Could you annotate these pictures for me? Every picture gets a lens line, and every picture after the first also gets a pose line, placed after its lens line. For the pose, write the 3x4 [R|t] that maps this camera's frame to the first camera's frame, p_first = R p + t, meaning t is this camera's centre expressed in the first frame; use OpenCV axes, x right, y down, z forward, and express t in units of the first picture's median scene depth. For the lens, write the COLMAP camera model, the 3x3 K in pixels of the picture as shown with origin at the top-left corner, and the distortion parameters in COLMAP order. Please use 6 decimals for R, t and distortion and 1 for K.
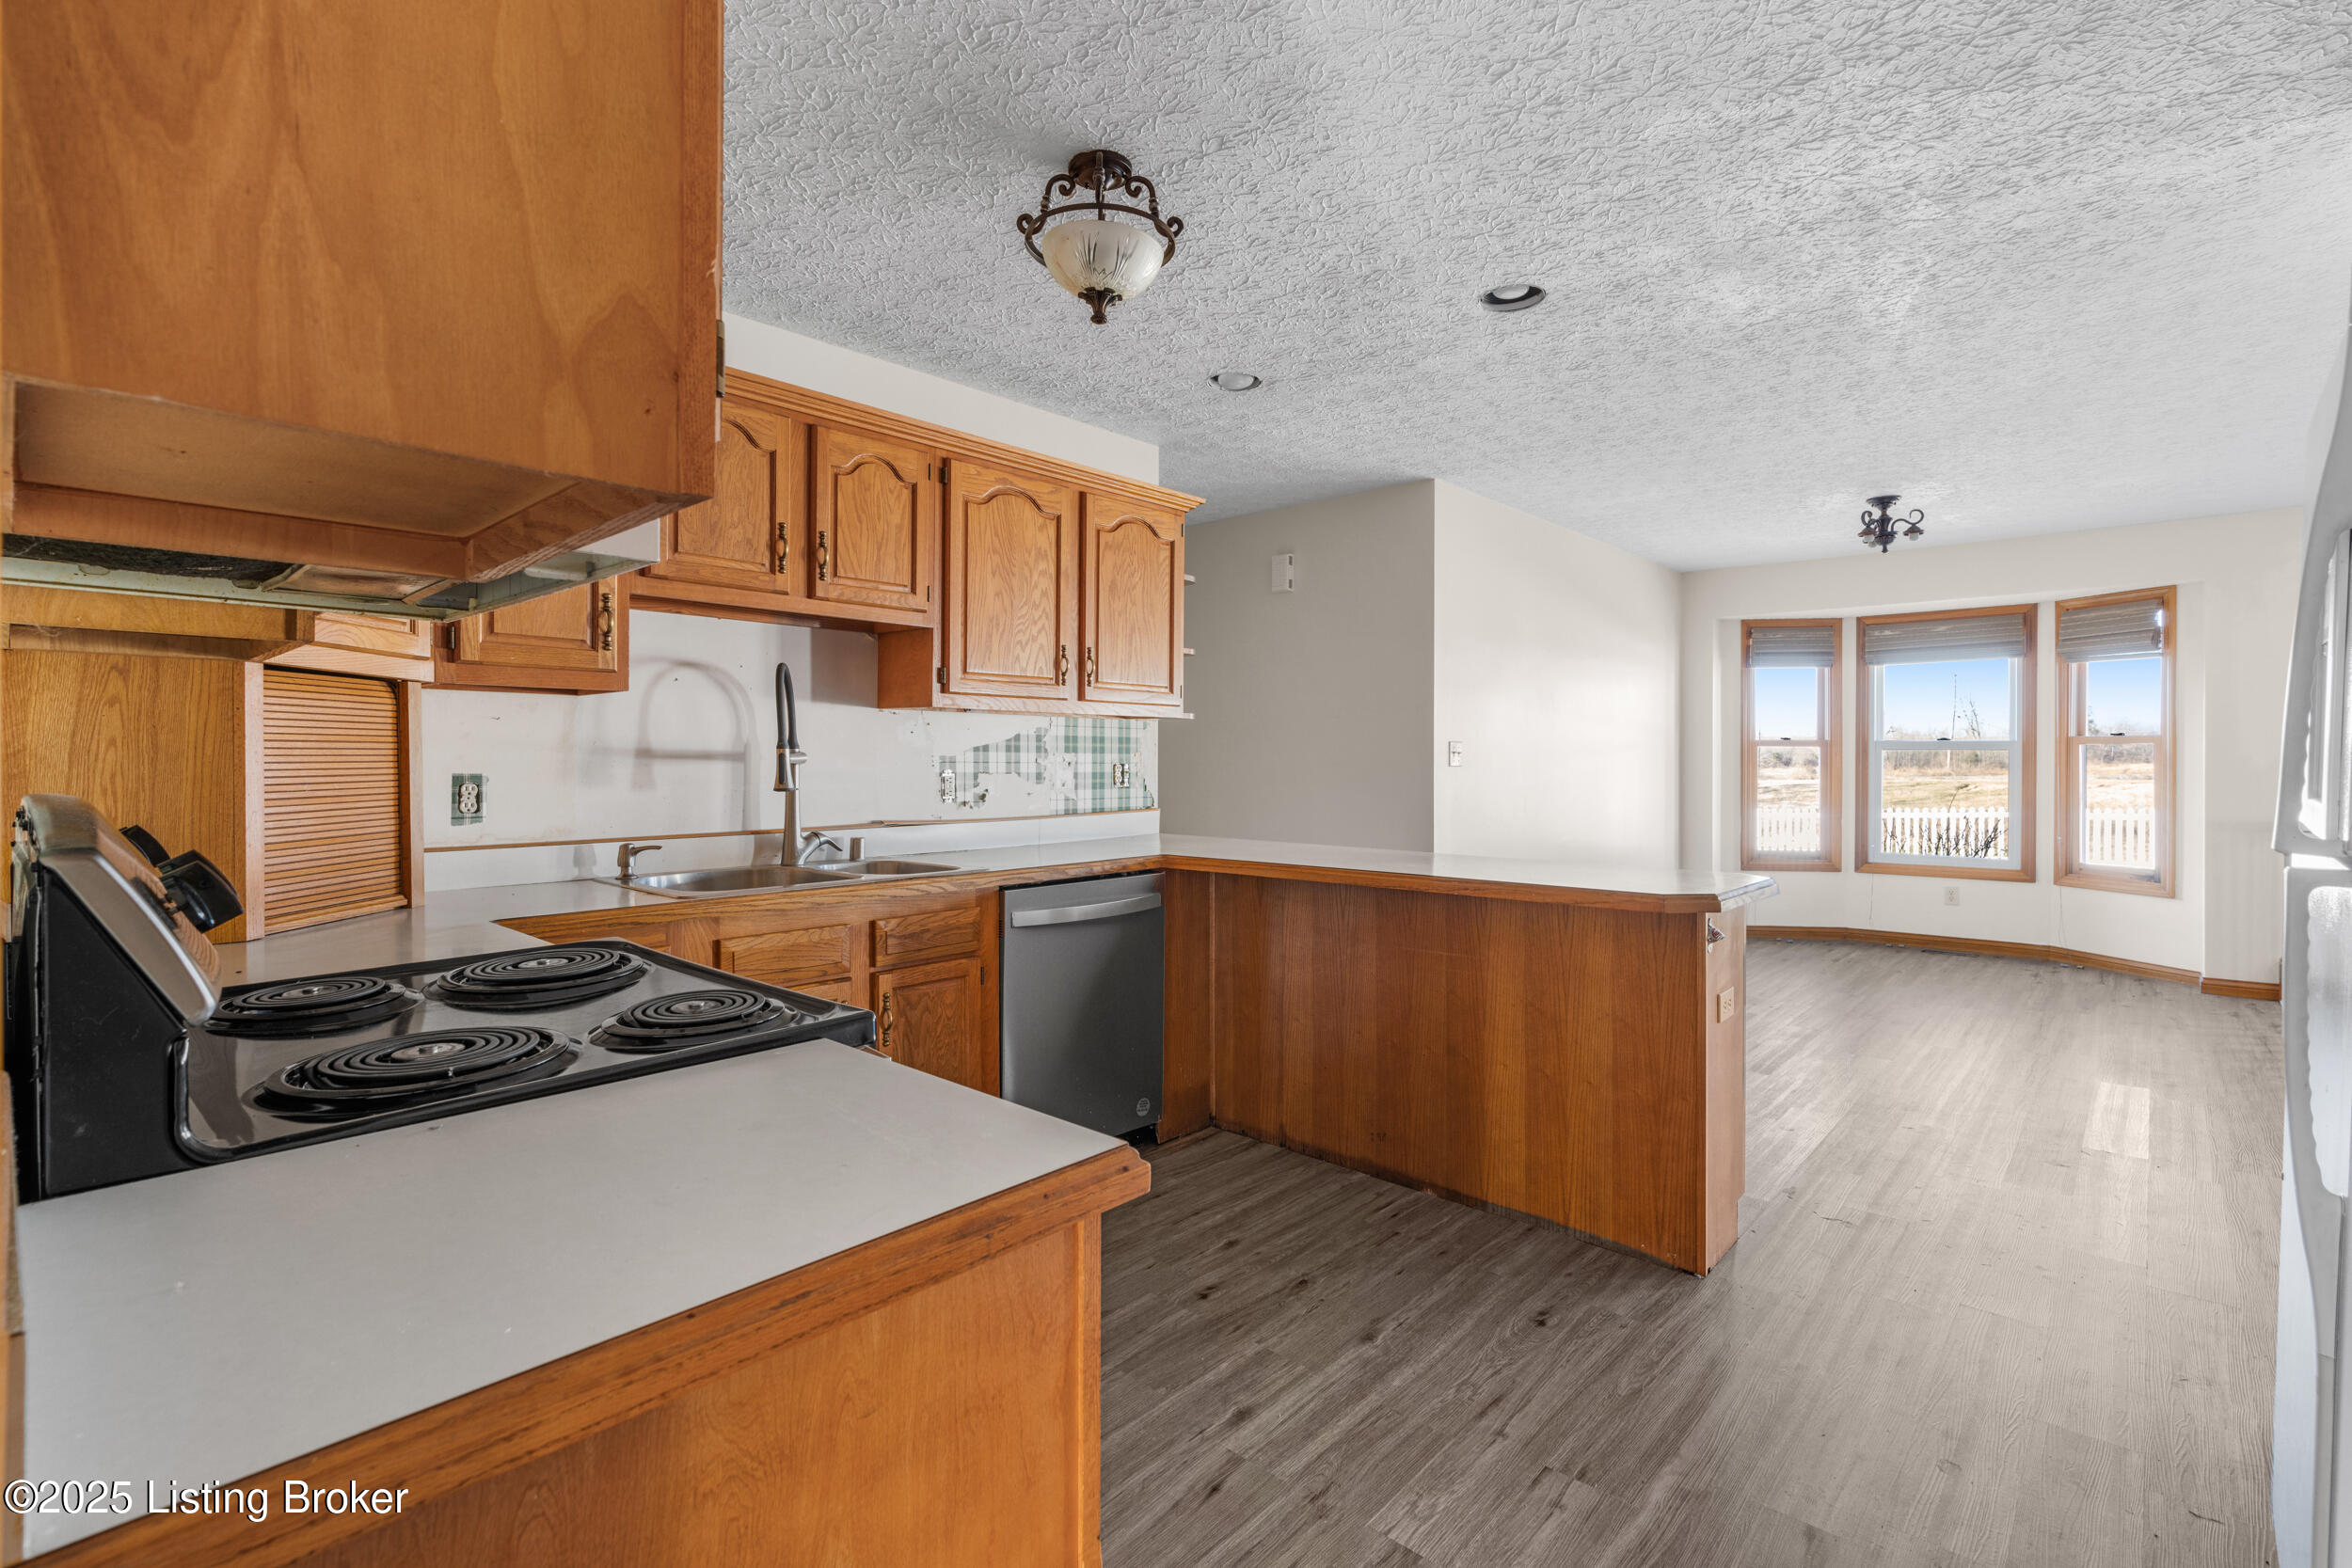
lens RADIAL K [[1073.5, 0, 1180.3], [0, 1073.5, 764.5], [0, 0, 1]] dist [-0.003124, 0.002037]
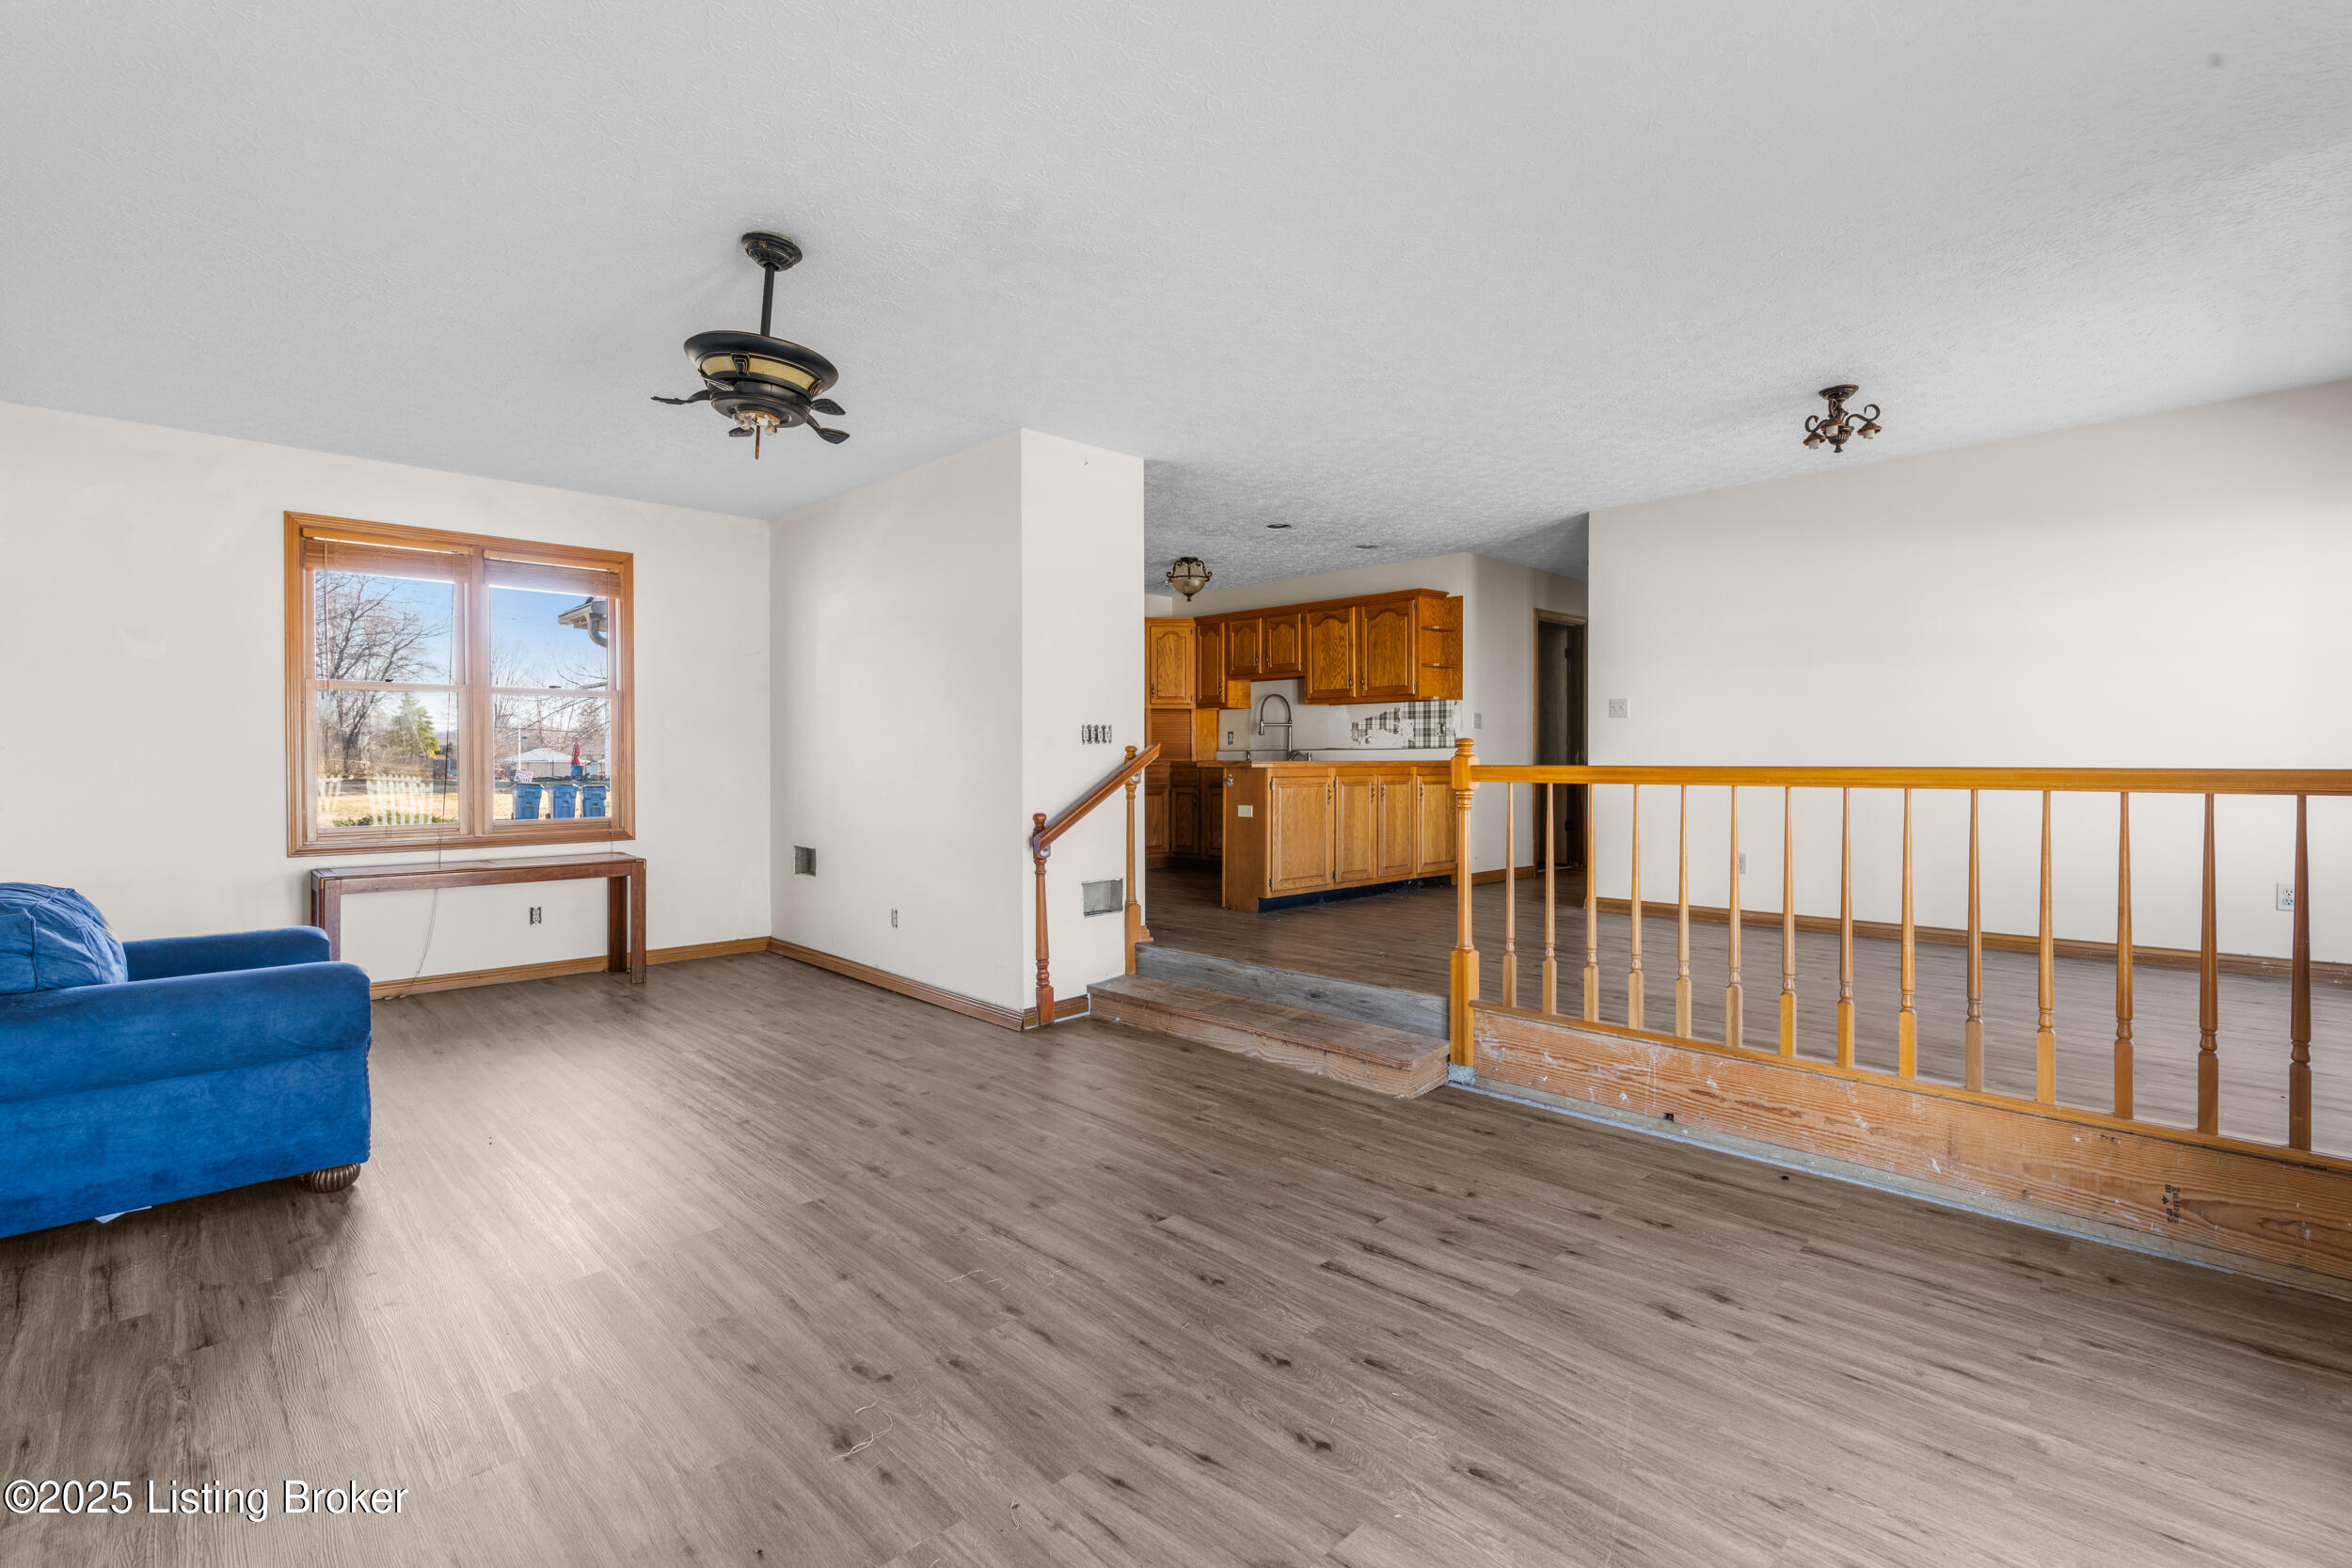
lens RADIAL K [[1073.5, 0, 1160.3], [0, 1073.5, 776.3], [0, 0, 1]] dist [-0.003124, 0.002037]
pose [[-0.077631, 0.015674, -0.996859, 2.043787], [-0.007211, 0.999841, 0.016282, 0.070929], [0.996956, 0.008452, -0.077506, 0.681263]]
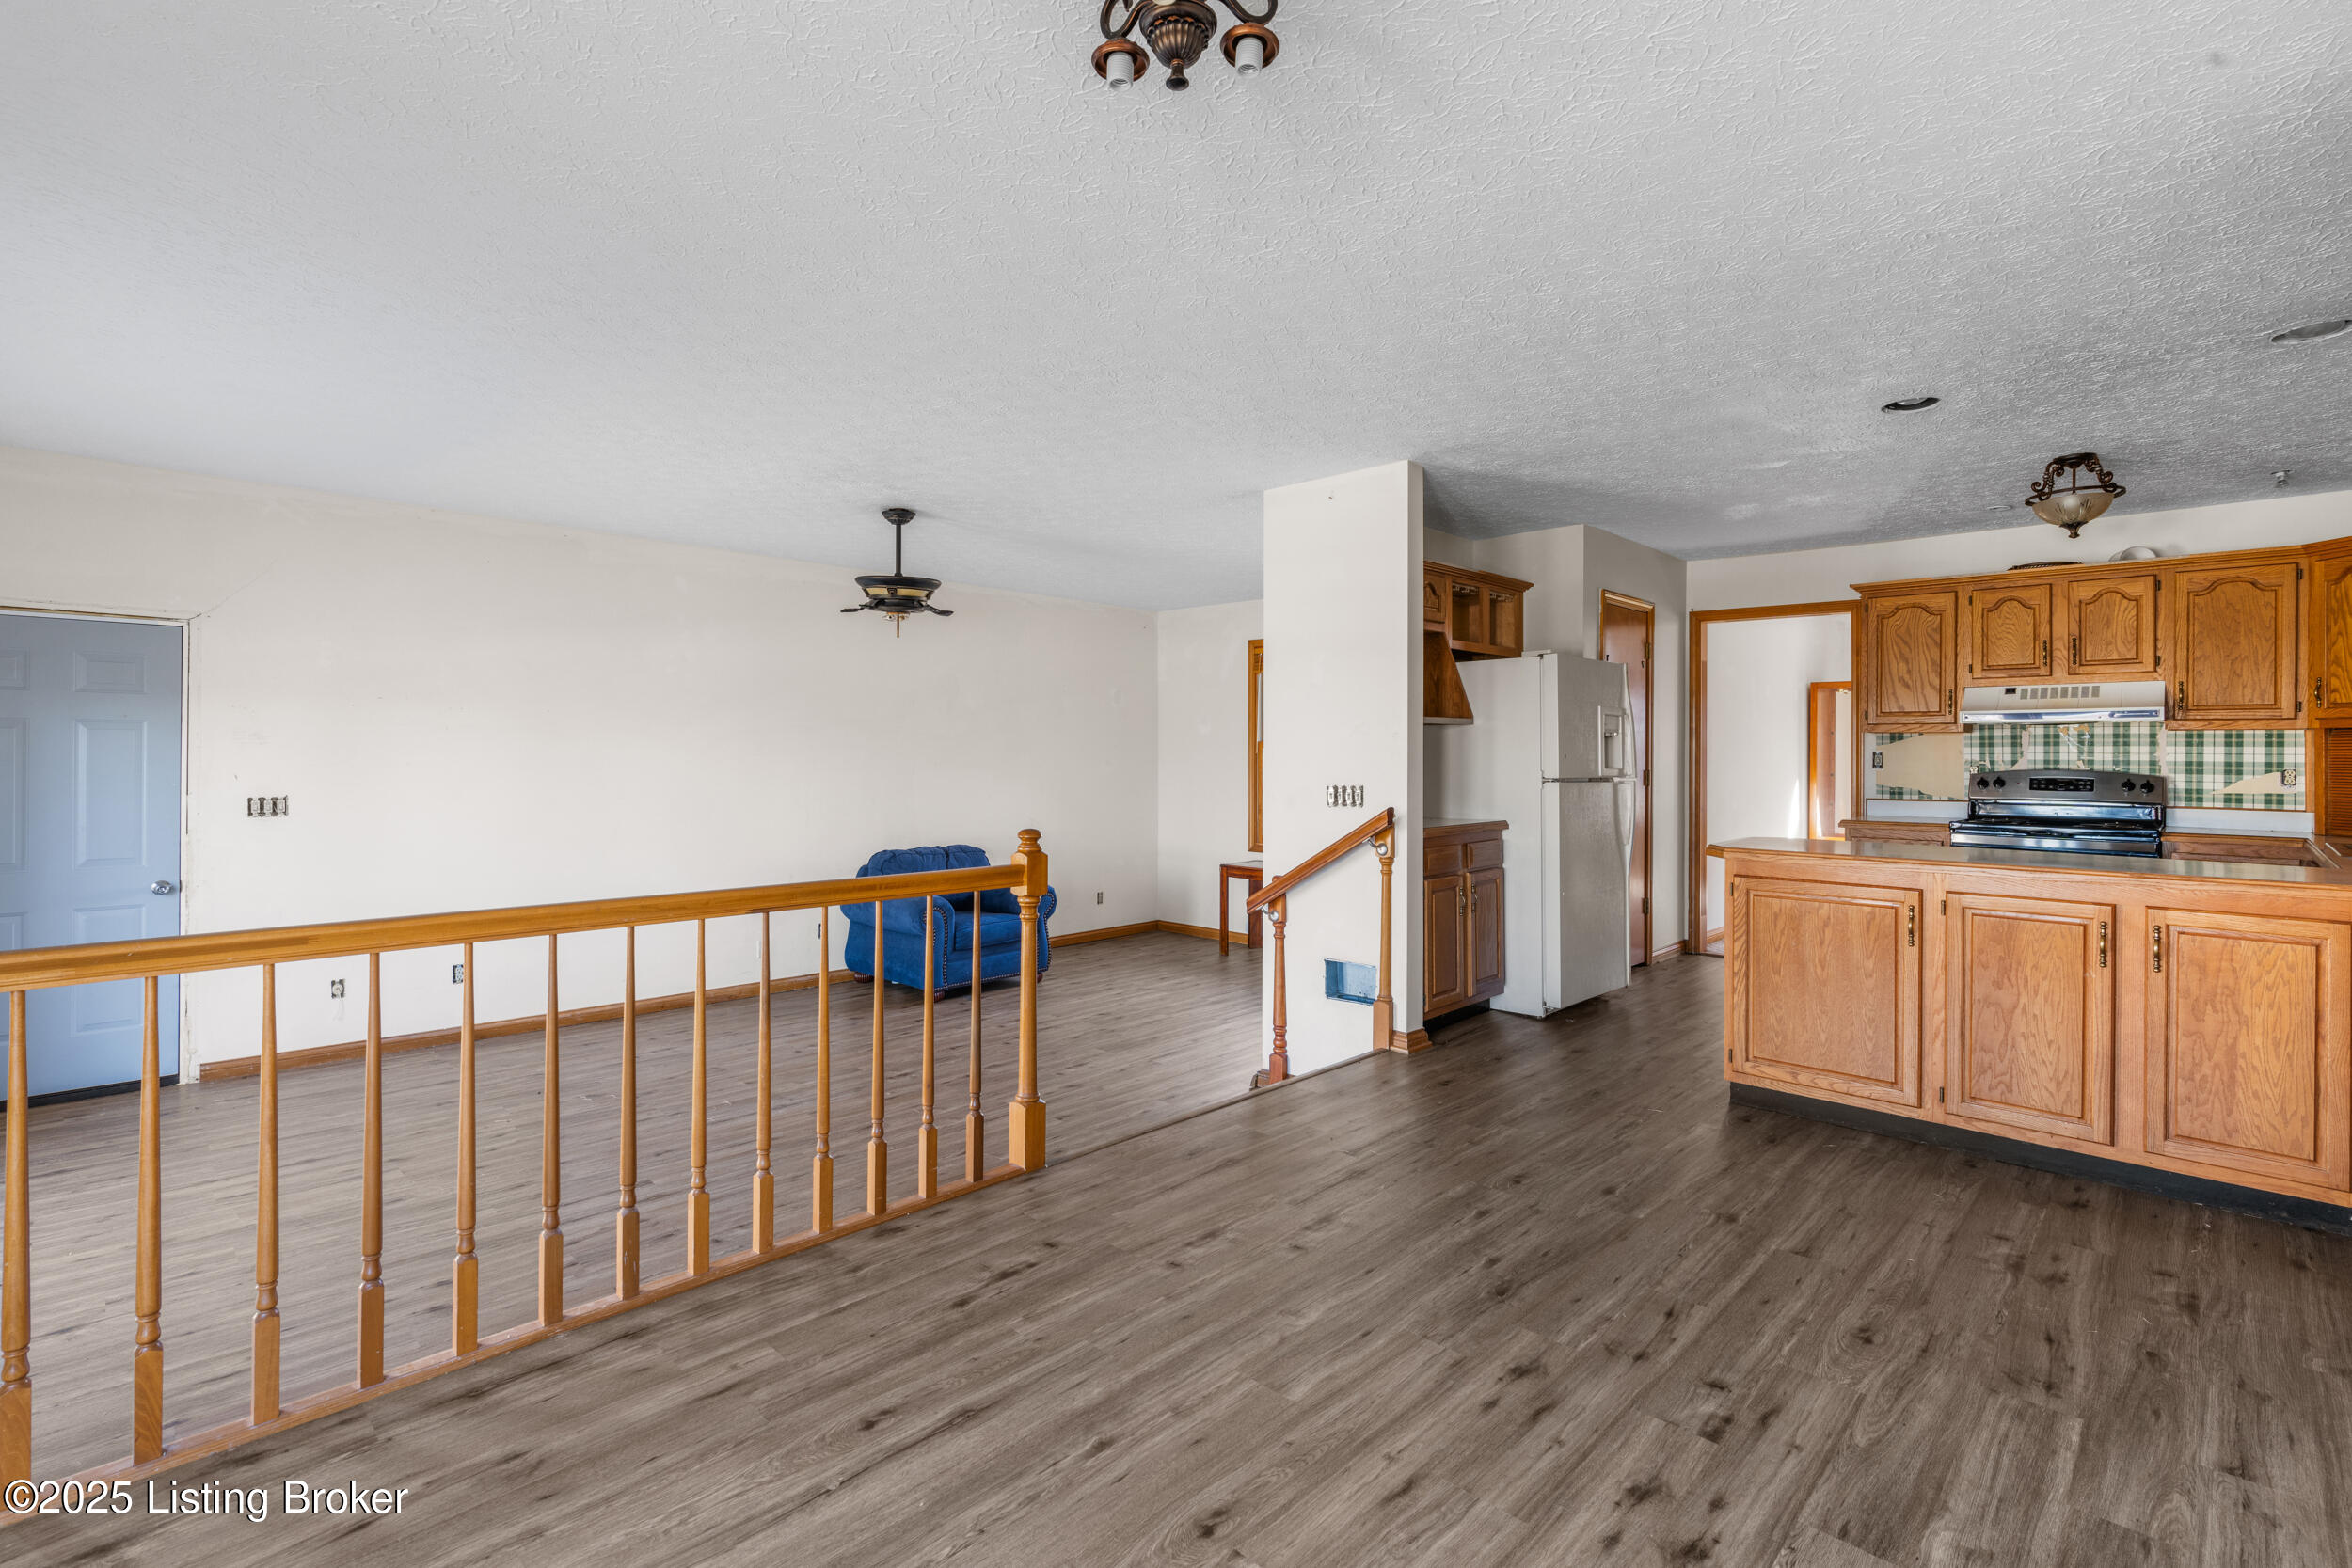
lens RADIAL K [[1073.5, 0, 1168.9], [0, 1073.5, 727.9], [0, 0, 1]] dist [-0.003124, 0.002037]
pose [[-0.999267, -0.006538, 0.037714, 0.849823], [-0.007207, 0.999818, -0.017647, -0.014358], [-0.037592, -0.017906, -0.999133, 1.720565]]
